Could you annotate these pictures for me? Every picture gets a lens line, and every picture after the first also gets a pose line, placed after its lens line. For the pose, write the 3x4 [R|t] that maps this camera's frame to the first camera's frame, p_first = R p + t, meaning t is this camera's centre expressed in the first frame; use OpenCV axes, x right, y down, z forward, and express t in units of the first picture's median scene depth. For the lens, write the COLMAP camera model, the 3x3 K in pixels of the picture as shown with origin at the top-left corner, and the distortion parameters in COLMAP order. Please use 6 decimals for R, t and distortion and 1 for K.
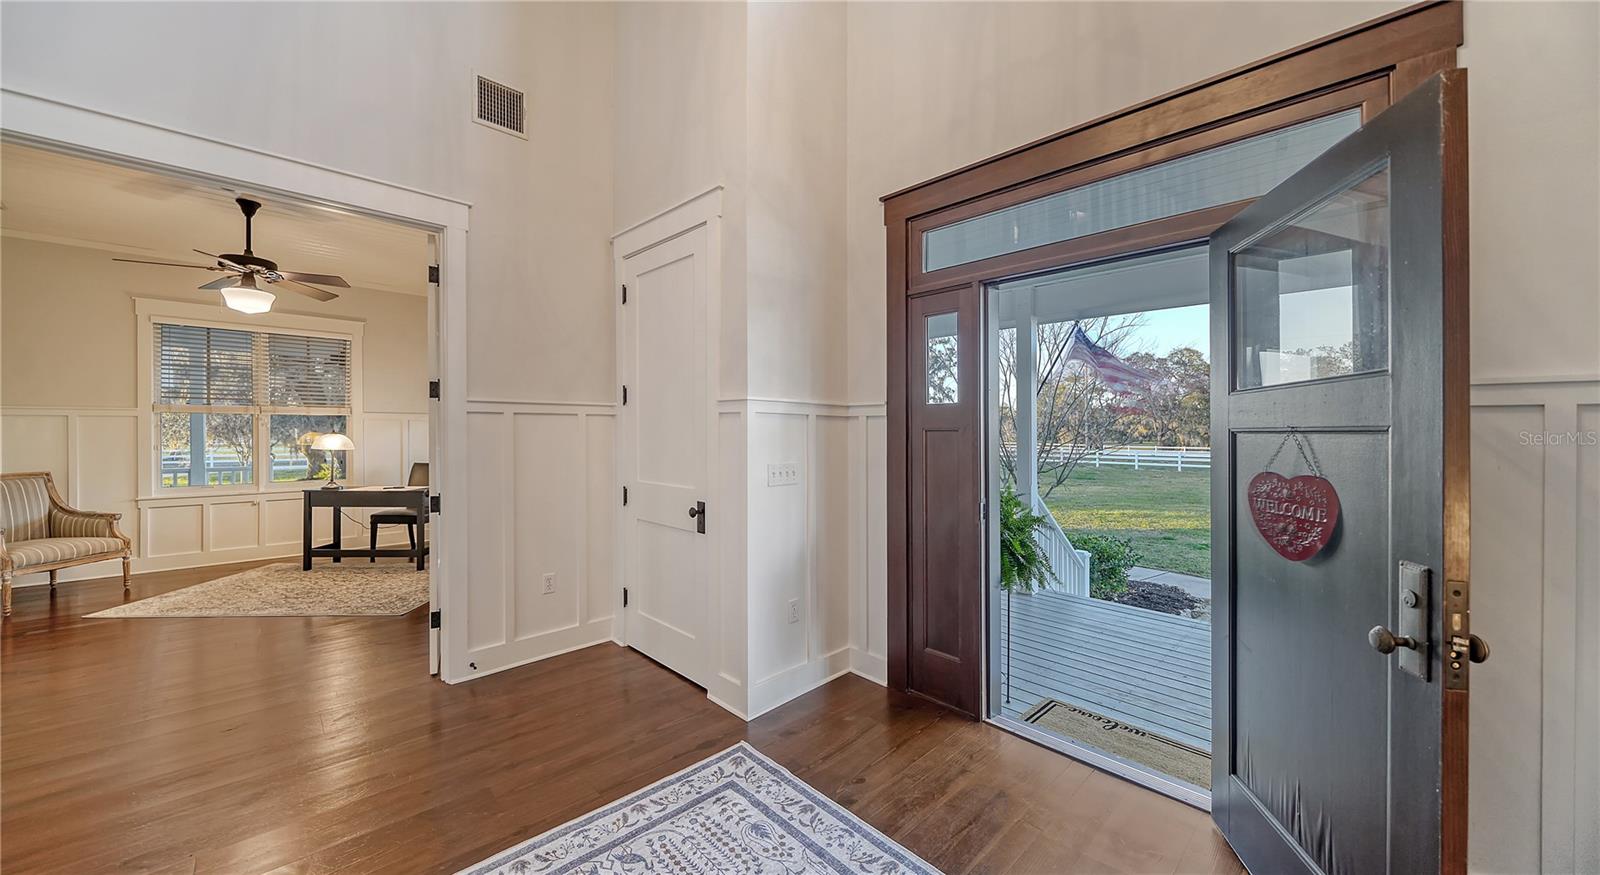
lens RADIAL K [[560.7, 0, 787.3], [0, 560.7, 433.0], [0, 0, 1]] dist [-0.007248, -0.000207]
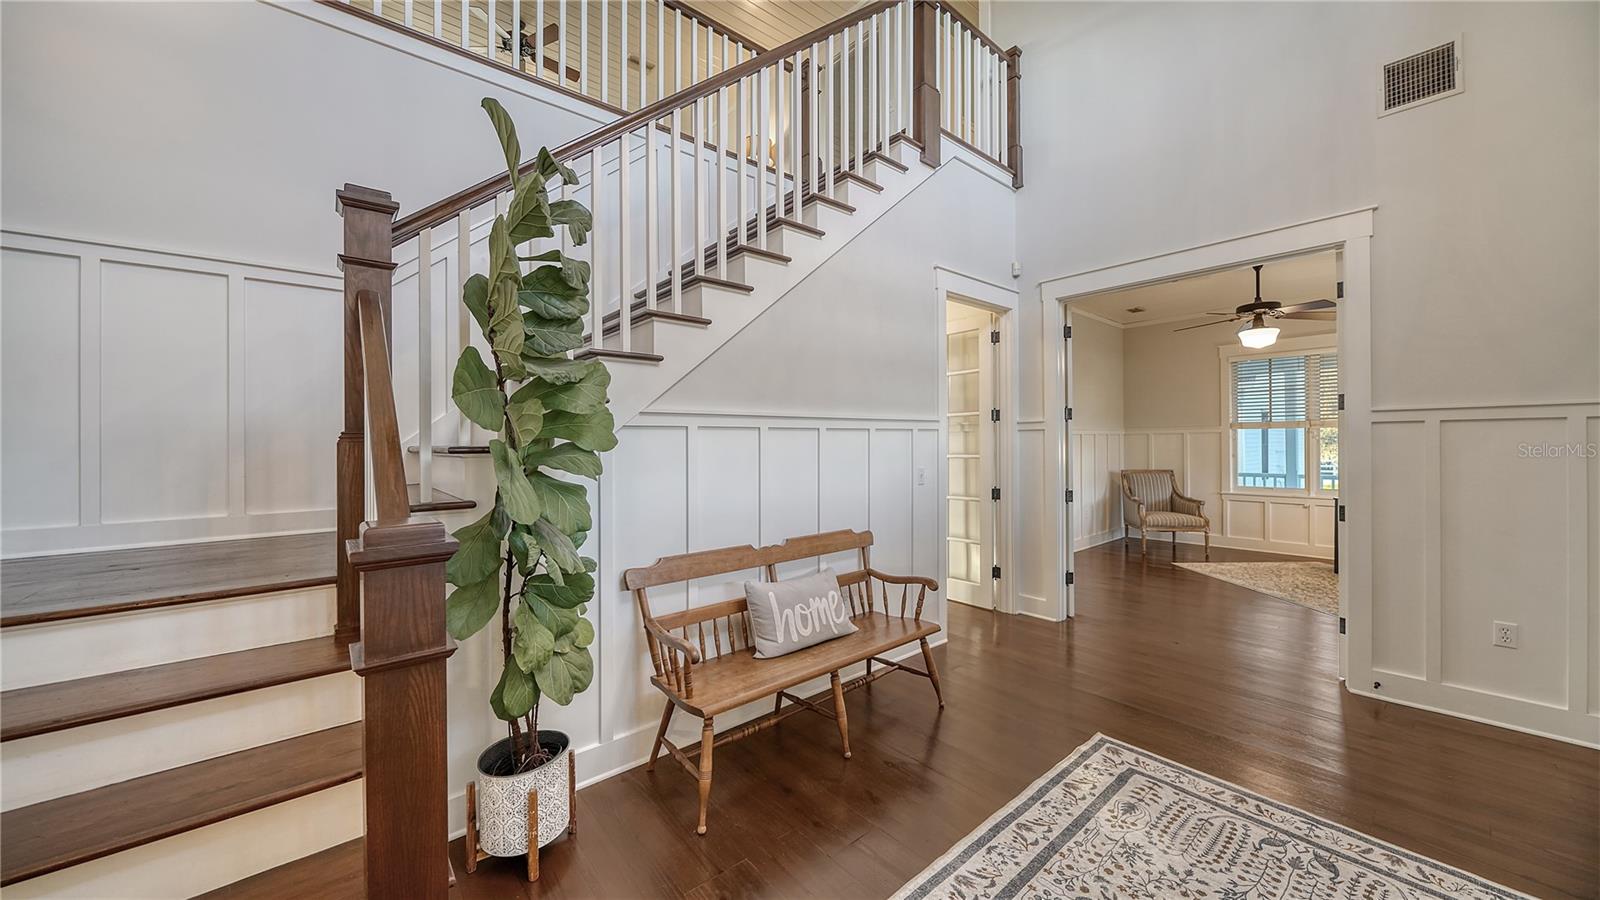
lens RADIAL K [[557.3, 0, 779.7], [0, 557.3, 443.8], [0, 0, 1]] dist [-0.003288, -0.000049]
pose [[-0.091209, -0.003787, -0.995825, 0.330139], [0.003525, 0.999985, -0.004125, -0.000163], [0.995826, -0.003887, -0.091194, 0.043072]]
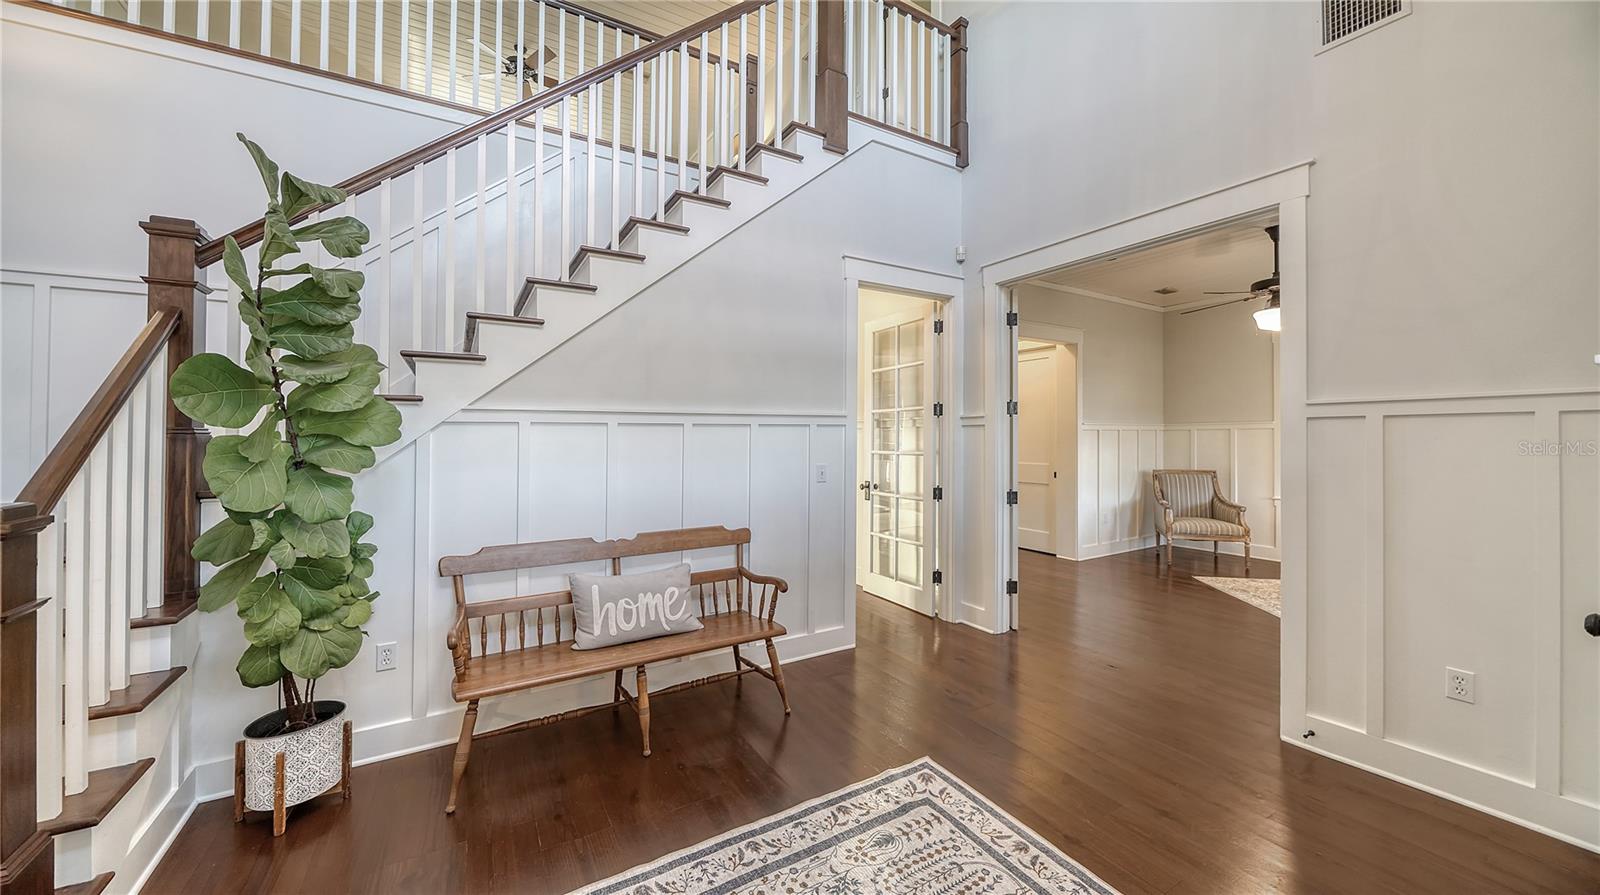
lens RADIAL K [[557.3, 0, 780.1], [0, 557.3, 432.4], [0, 0, 1]] dist [-0.003288, -0.000049]
pose [[-0.254395, -0.012995, -0.967013, 0.277085], [-0.002768, 0.999915, -0.012709, -0.003244], [0.967097, -0.000556, -0.254409, 0.314976]]
